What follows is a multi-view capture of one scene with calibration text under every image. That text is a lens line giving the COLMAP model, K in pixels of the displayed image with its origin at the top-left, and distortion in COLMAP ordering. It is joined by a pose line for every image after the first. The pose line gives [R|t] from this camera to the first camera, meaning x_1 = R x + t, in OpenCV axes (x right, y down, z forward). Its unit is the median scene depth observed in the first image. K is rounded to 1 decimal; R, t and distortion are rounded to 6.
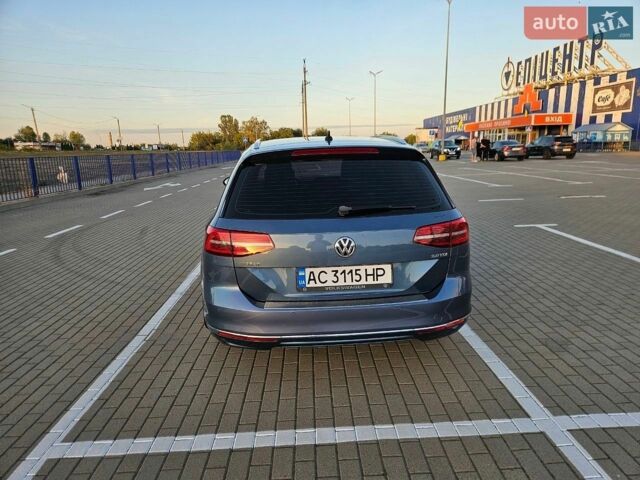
lens RADIAL K [[436.0, 0, 320.0], [0, 436.0, 240.0], [0, 0, 1]] dist [0.104360, 0.000482]
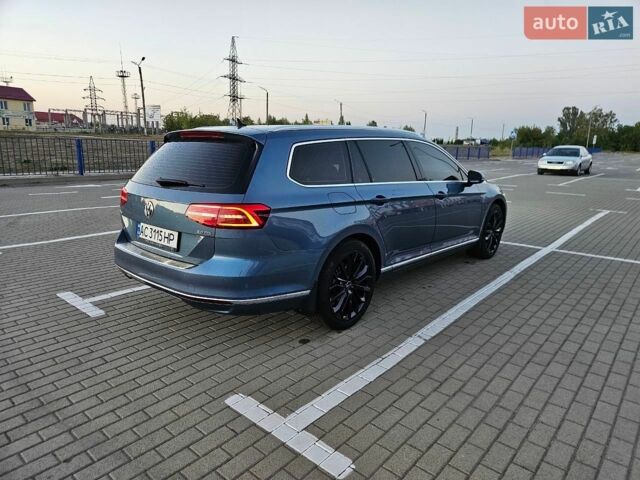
lens RADIAL K [[436.0, 0, 320.0], [0, 436.0, 240.0], [0, 0, 1]] dist [0.104360, 0.000482]
pose [[0.743879, 0.199124, -0.637961, 1.197926], [-0.191898, 0.978024, 0.081509, -0.092897], [0.640171, 0.061791, 0.765743, 0.341818]]
